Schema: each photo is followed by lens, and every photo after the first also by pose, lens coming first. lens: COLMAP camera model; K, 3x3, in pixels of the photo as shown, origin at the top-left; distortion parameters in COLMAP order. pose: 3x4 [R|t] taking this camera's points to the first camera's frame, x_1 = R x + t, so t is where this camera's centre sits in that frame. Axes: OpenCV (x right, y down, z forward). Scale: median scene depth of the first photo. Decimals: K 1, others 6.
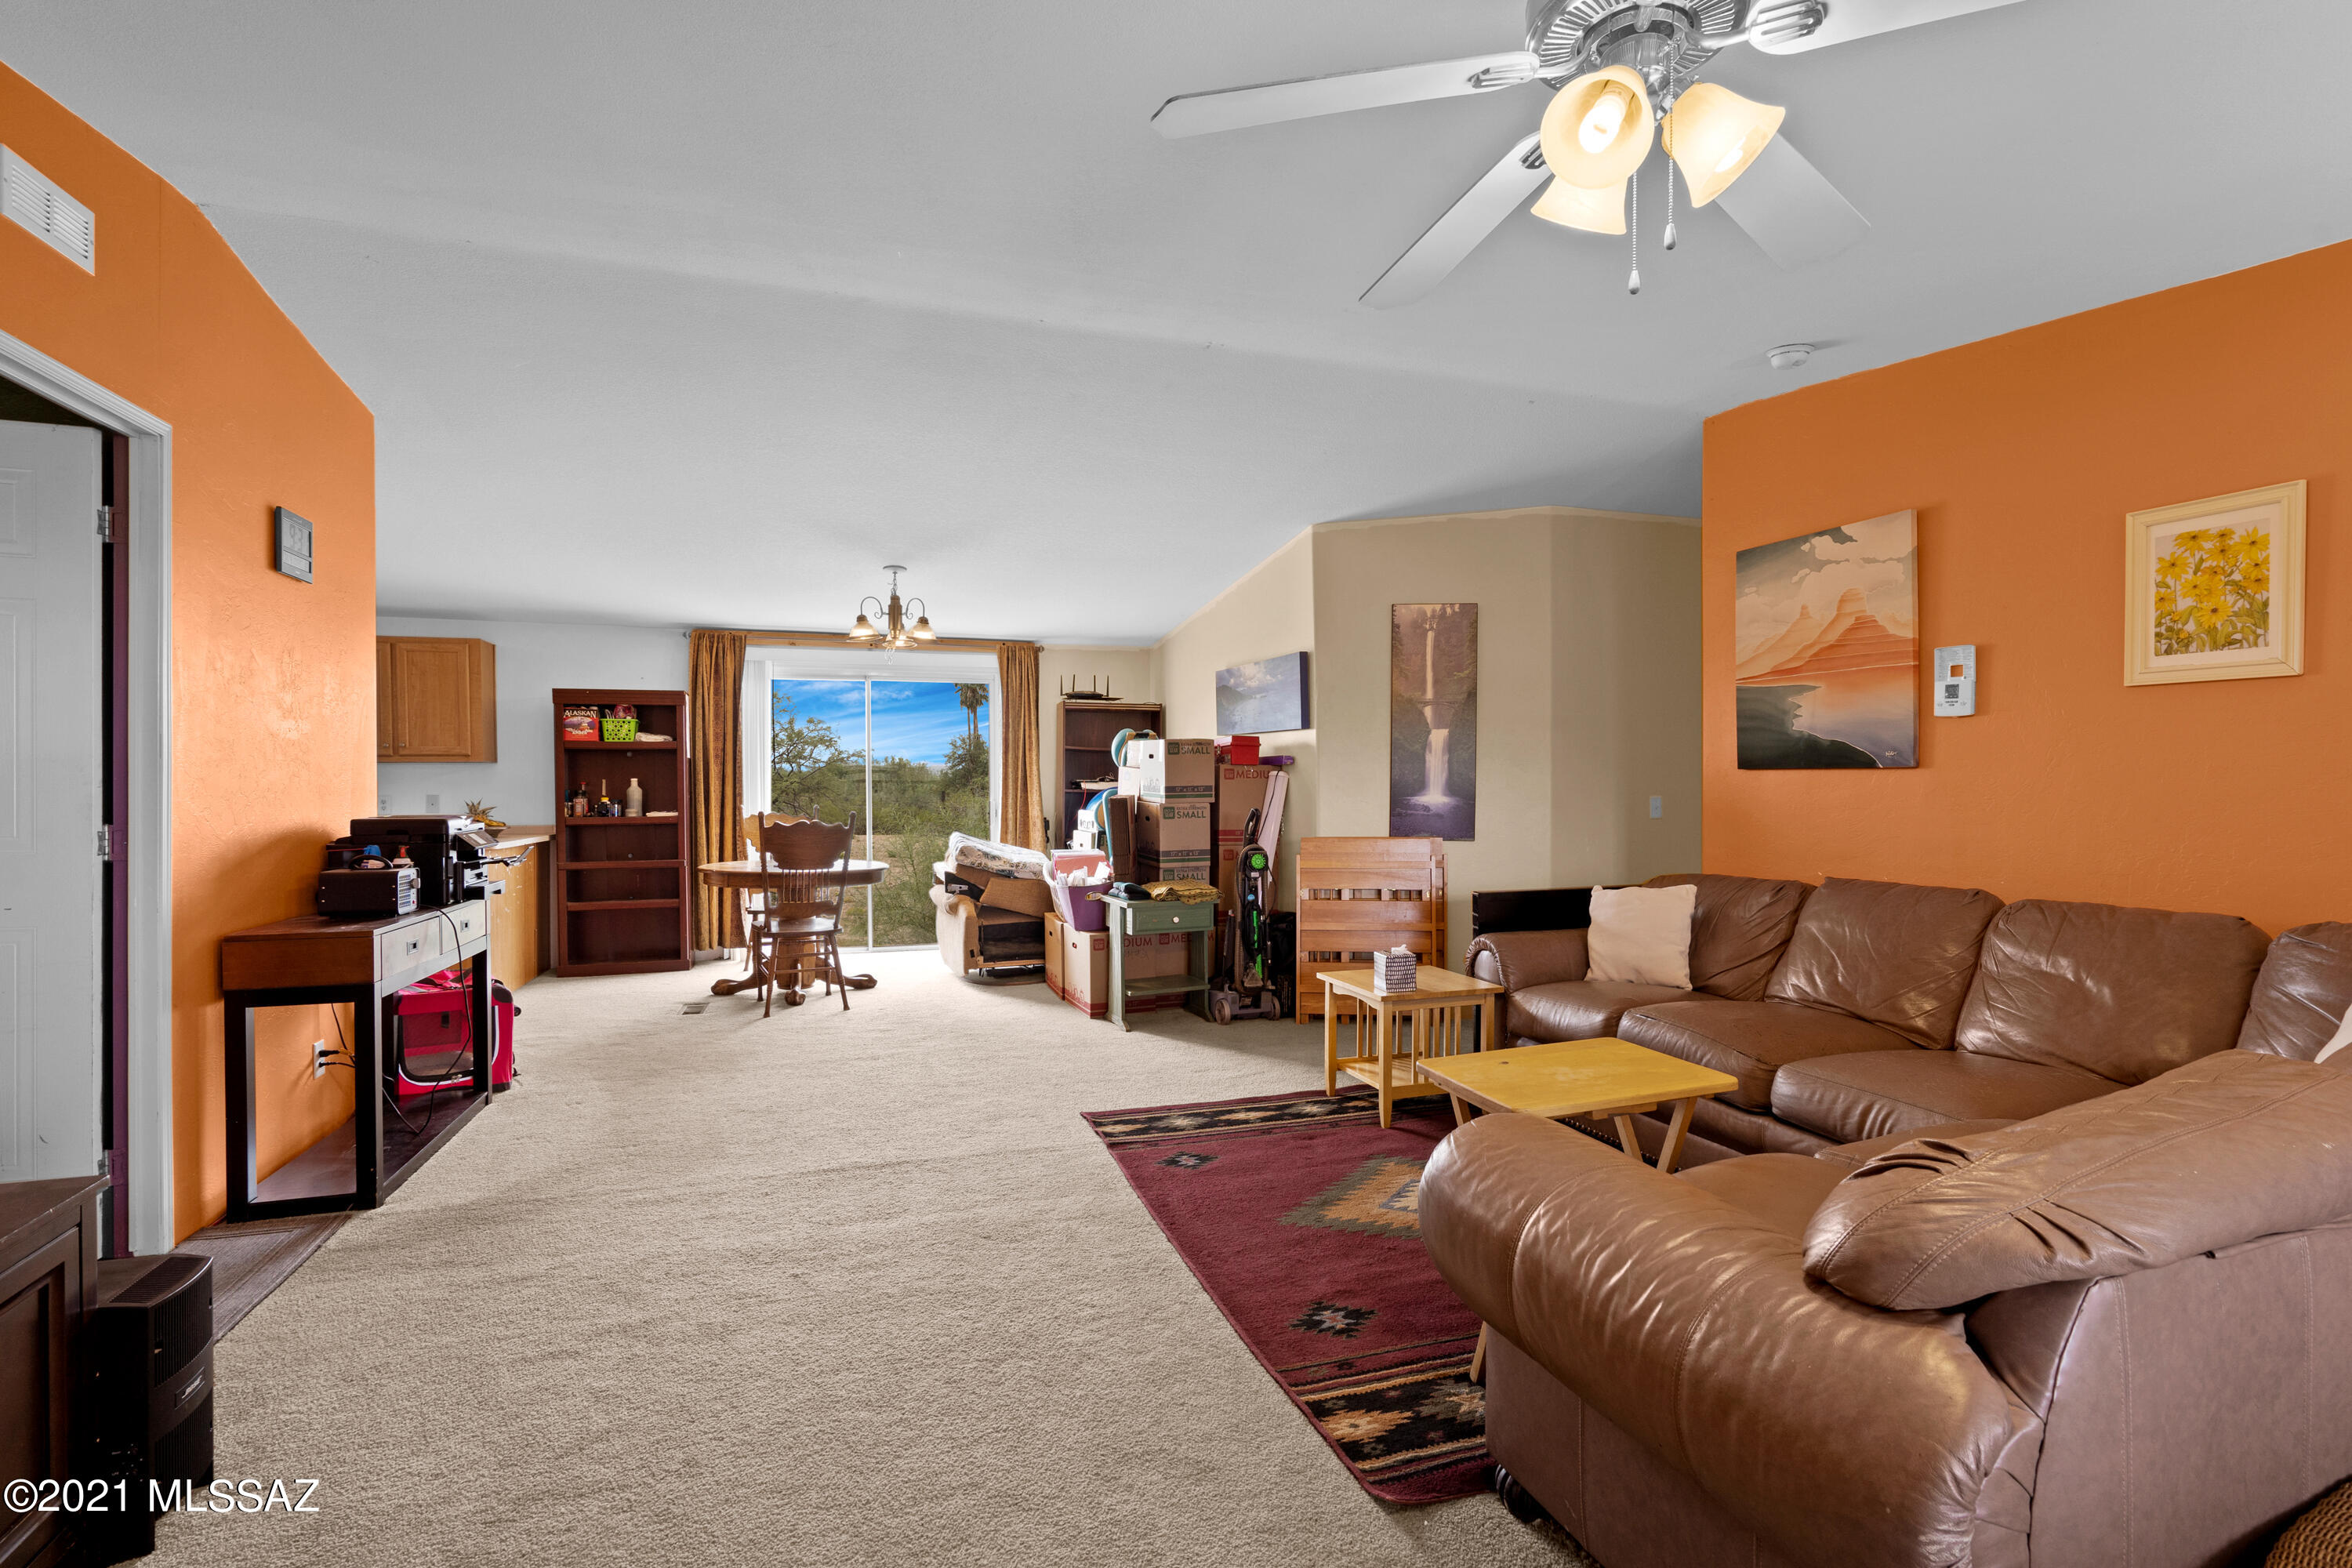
lens RADIAL K [[1110.7, 0, 1176.0], [0, 1110.7, 784.0], [0, 0, 1]] dist [-0.000480, 0.000068]
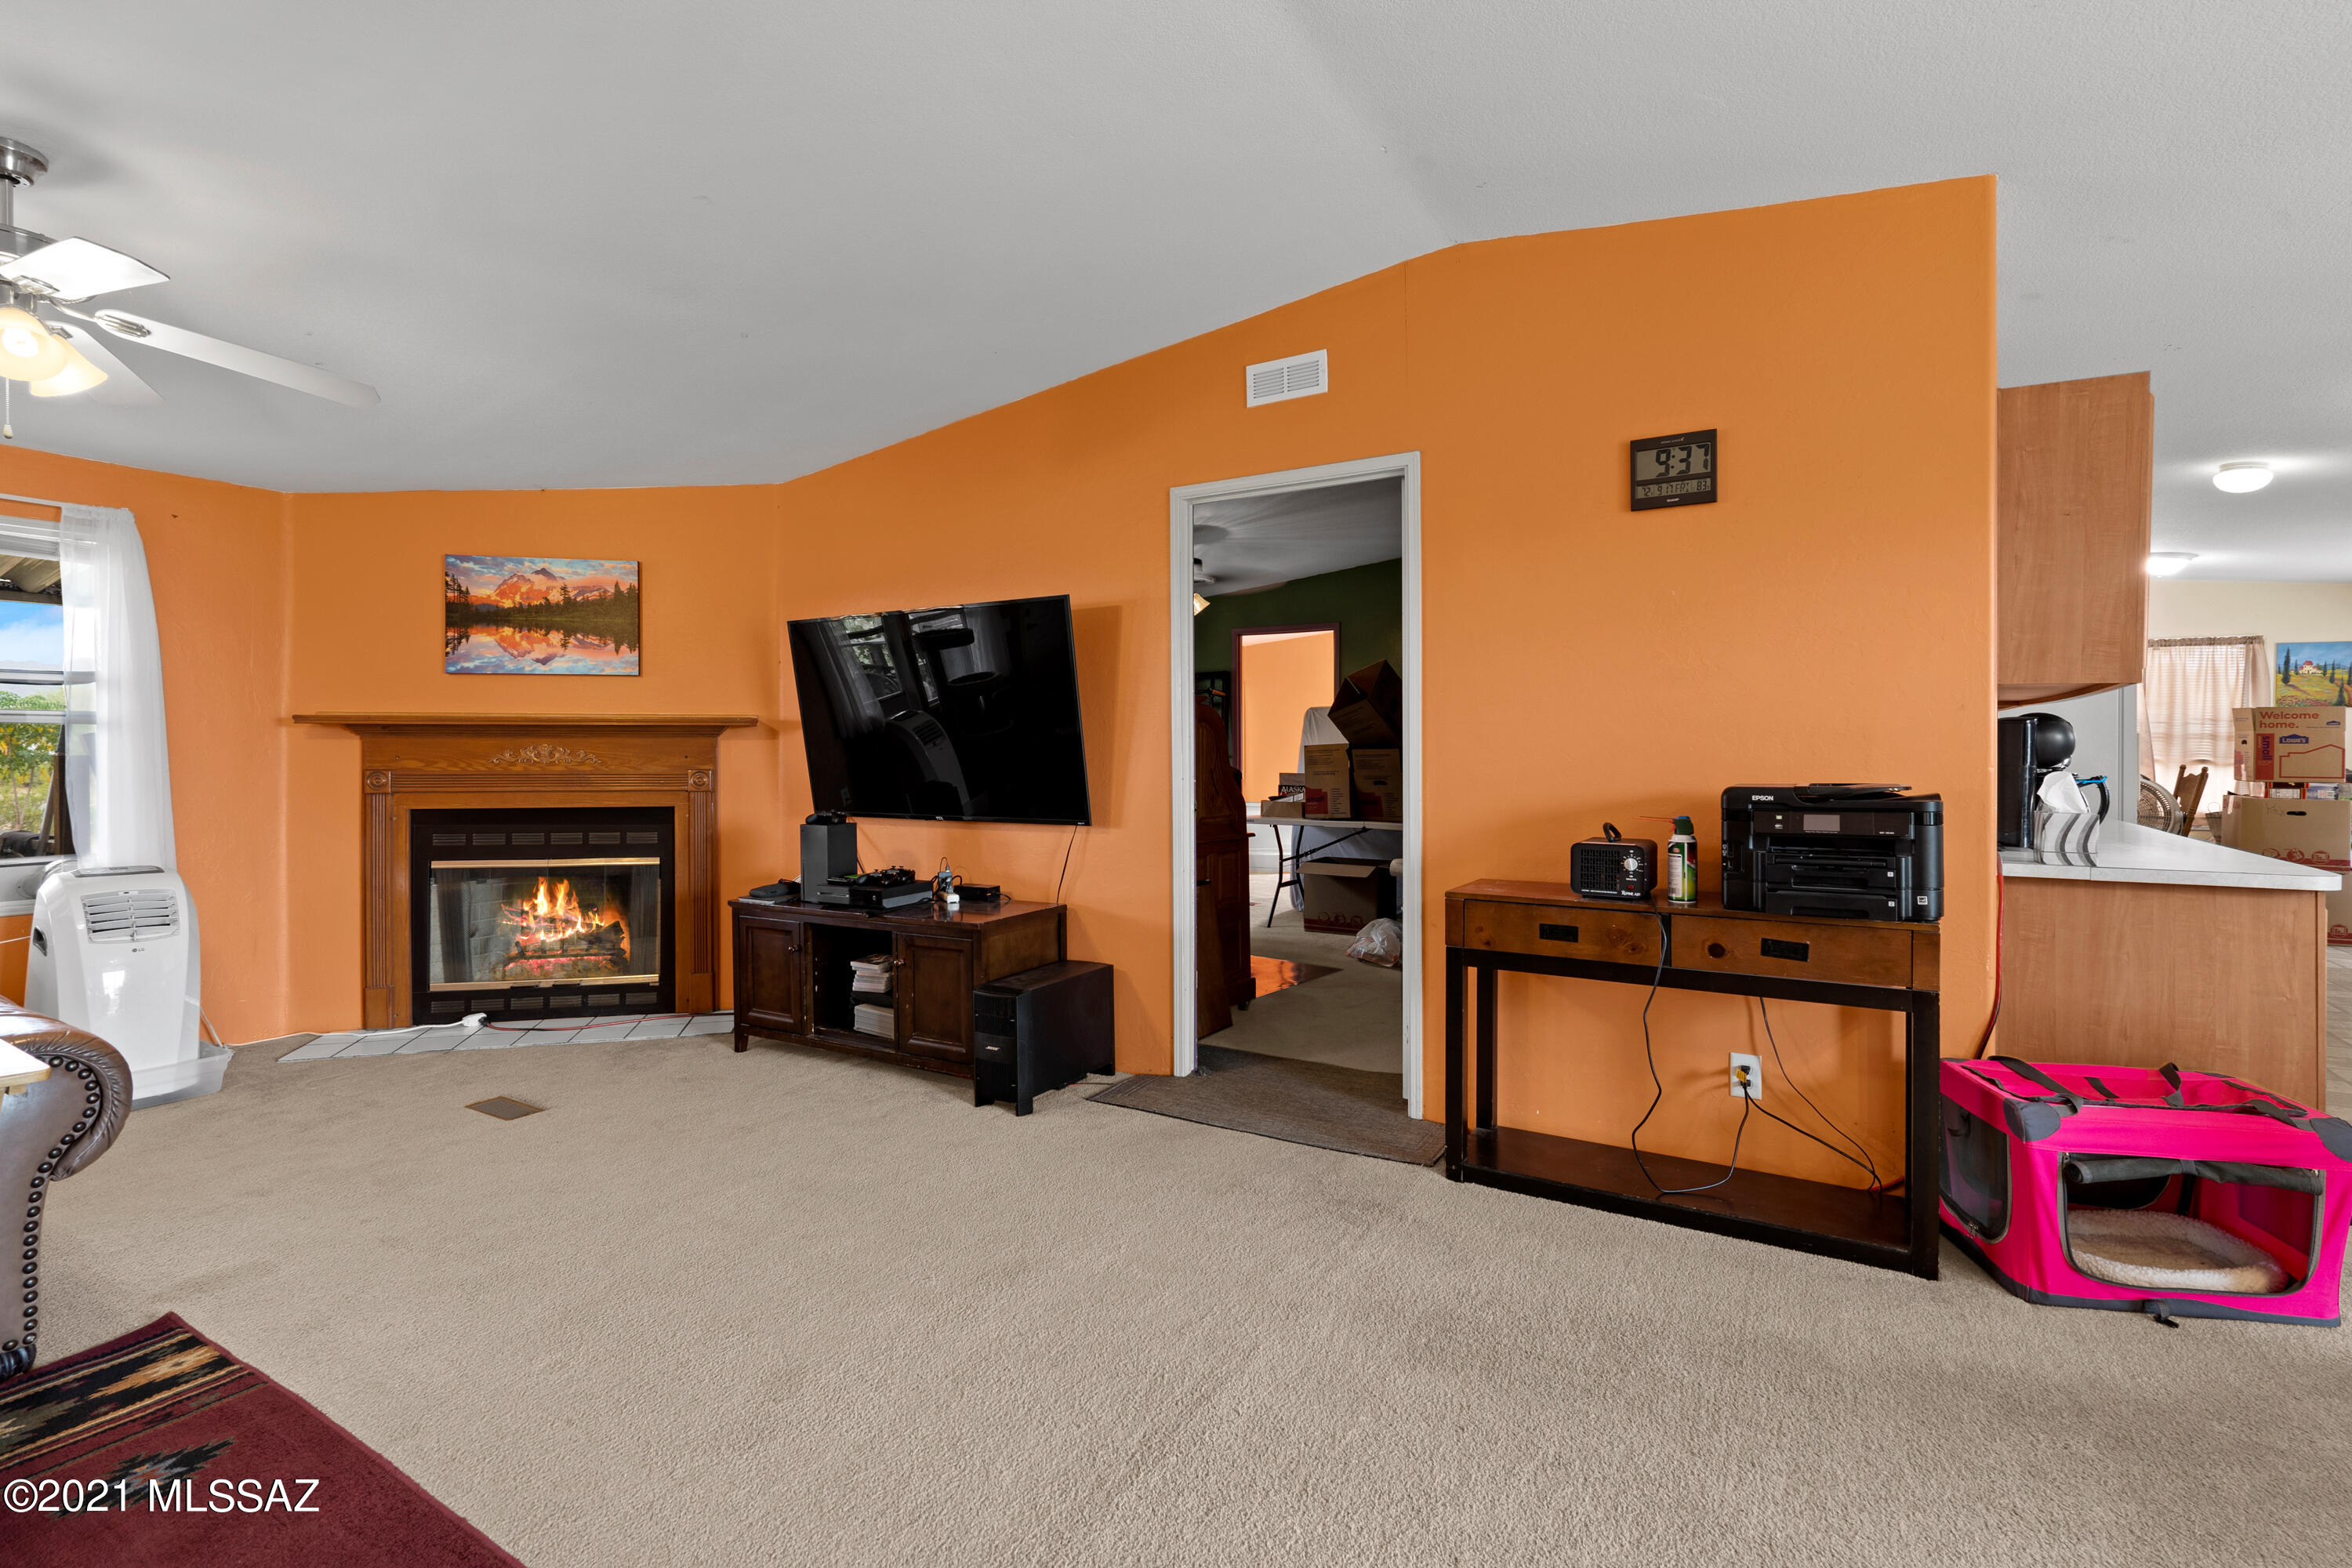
lens RADIAL K [[1075.6, 0, 1184.8], [0, 1075.6, 750.2], [0, 0, 1]] dist [-0.001179, 0.000356]
pose [[-0.754015, 0.003127, -0.656850, 0.059986], [0.004488, 0.999990, -0.000391, 0.006575], [0.656842, -0.003243, -0.754021, 1.299808]]
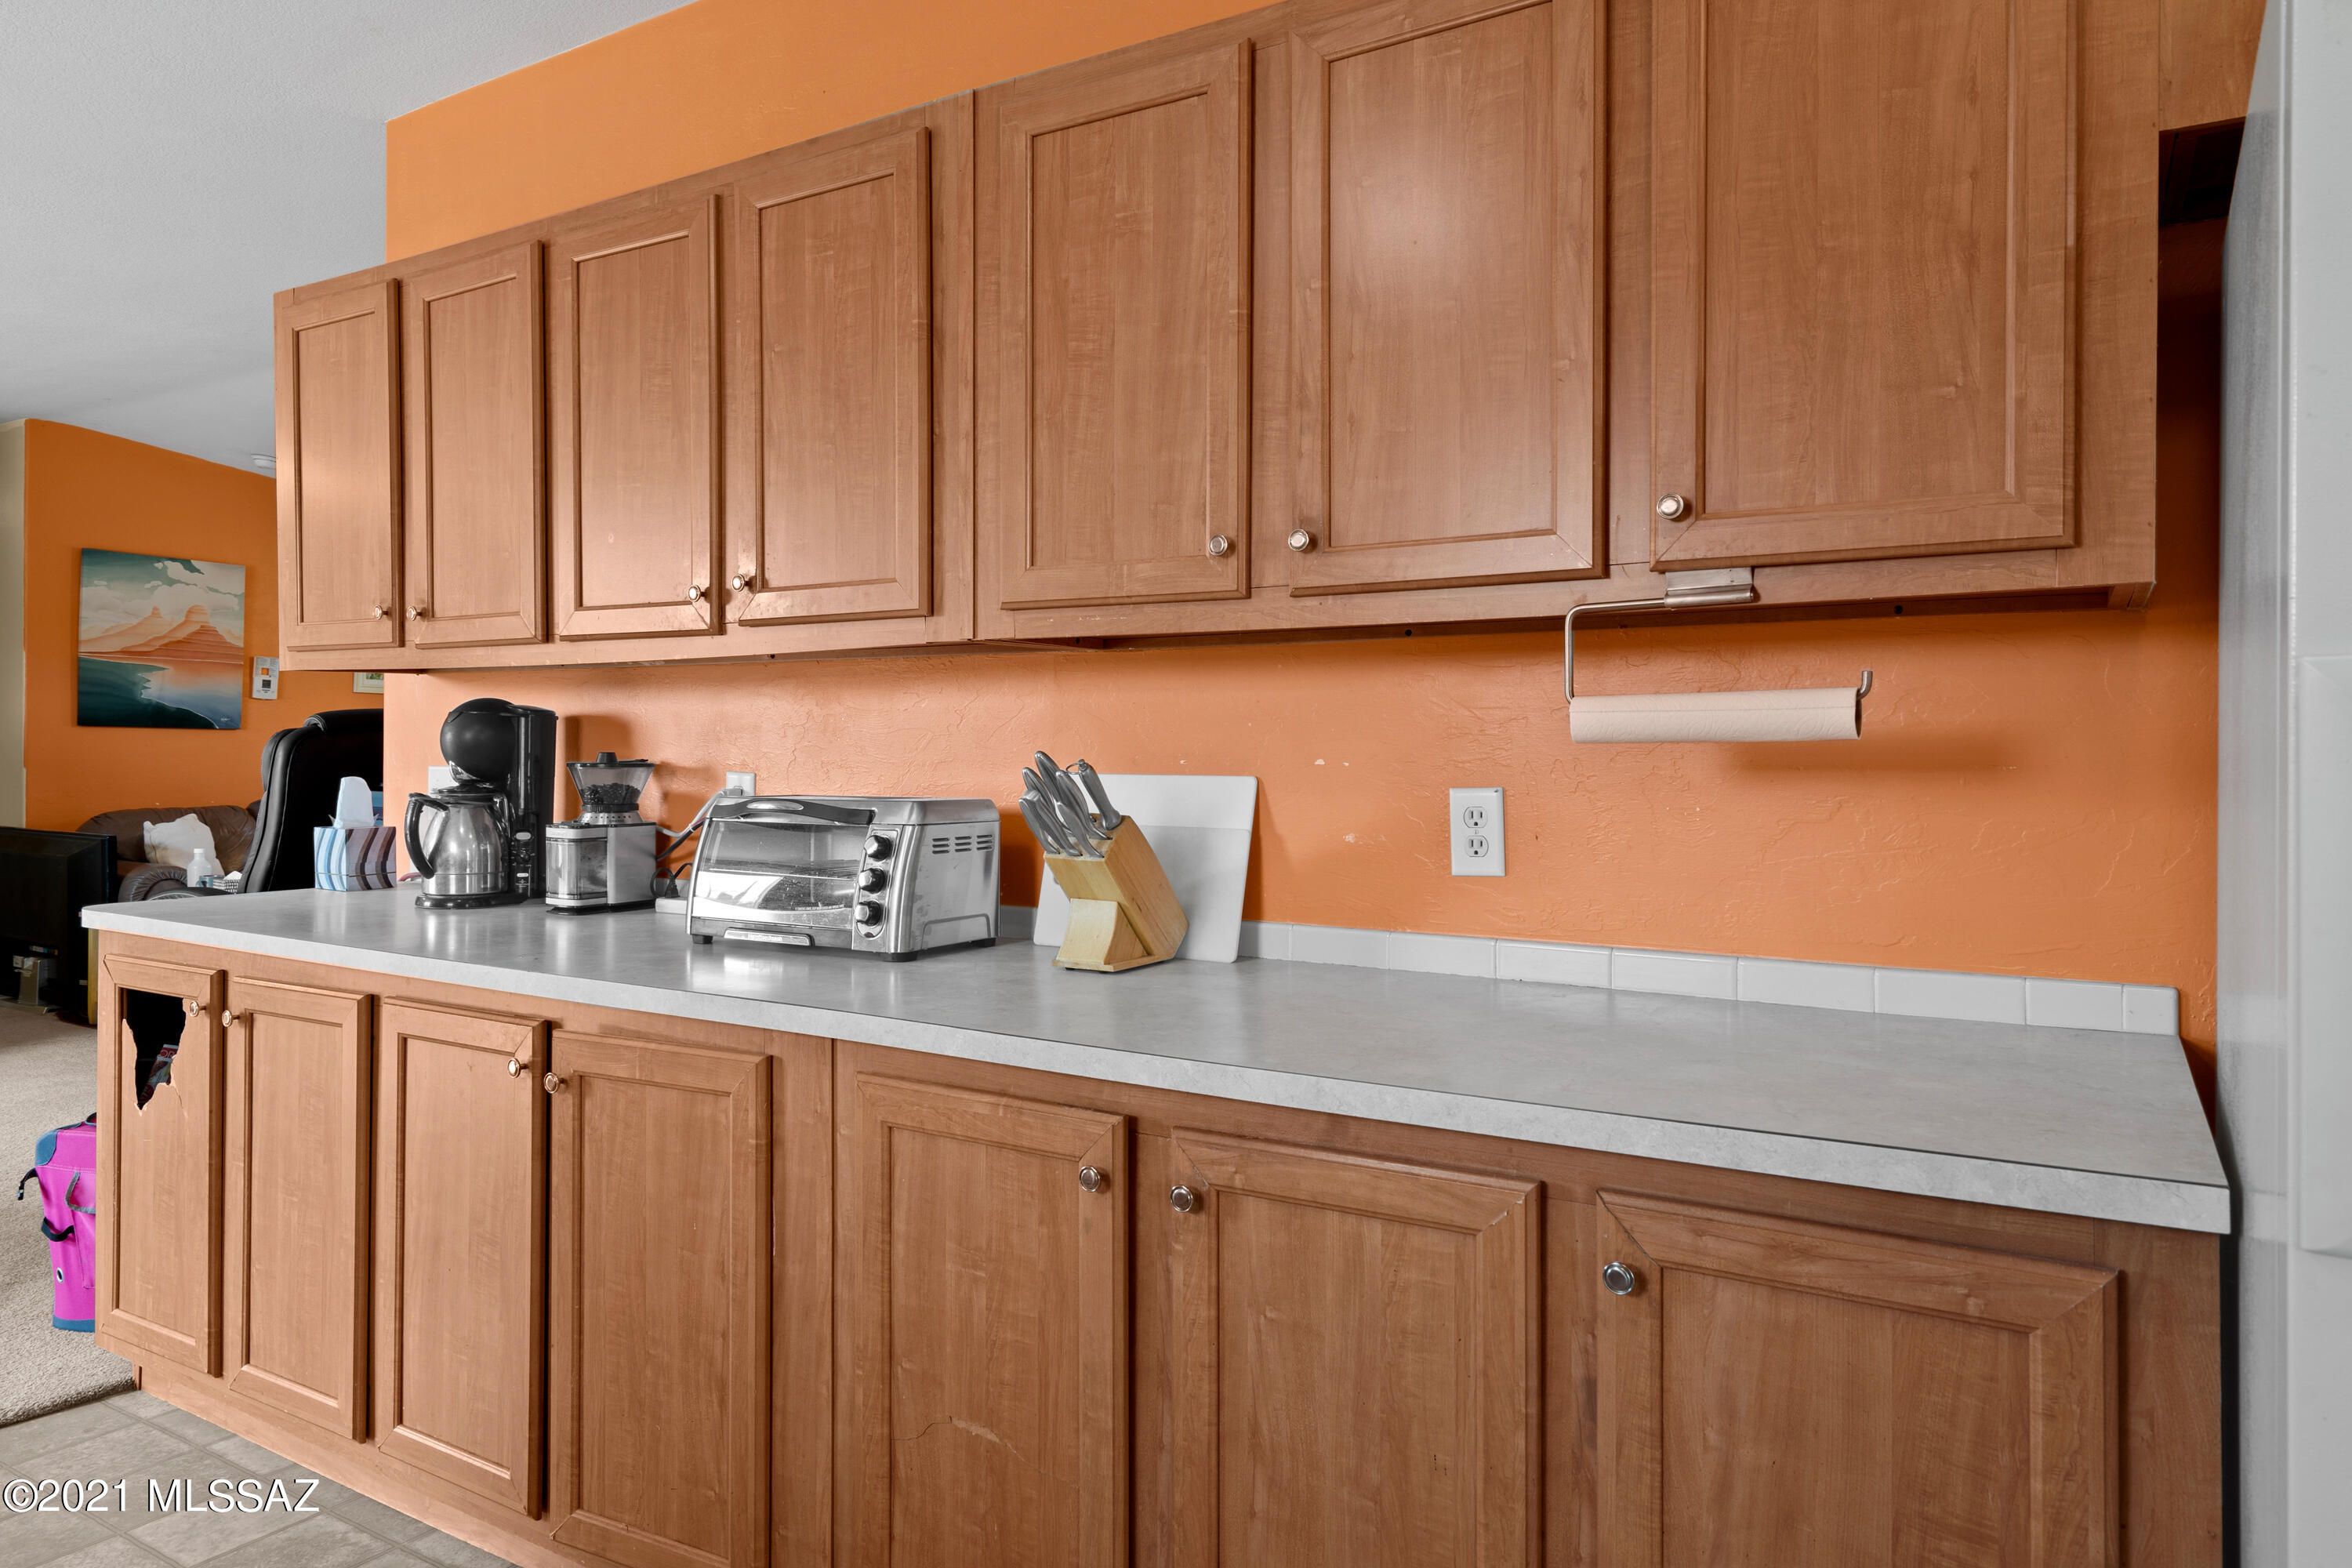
lens RADIAL K [[1496.1, 0, 1180.3], [0, 1496.1, 748.9], [0, 0, 1]] dist [0.005718, 0.000579]
pose [[-0.644990, -0.004668, 0.764176, -1.791595], [-0.009139, 0.999957, -0.001605, 0.004567], [-0.764136, -0.008019, -0.645005, 1.328031]]
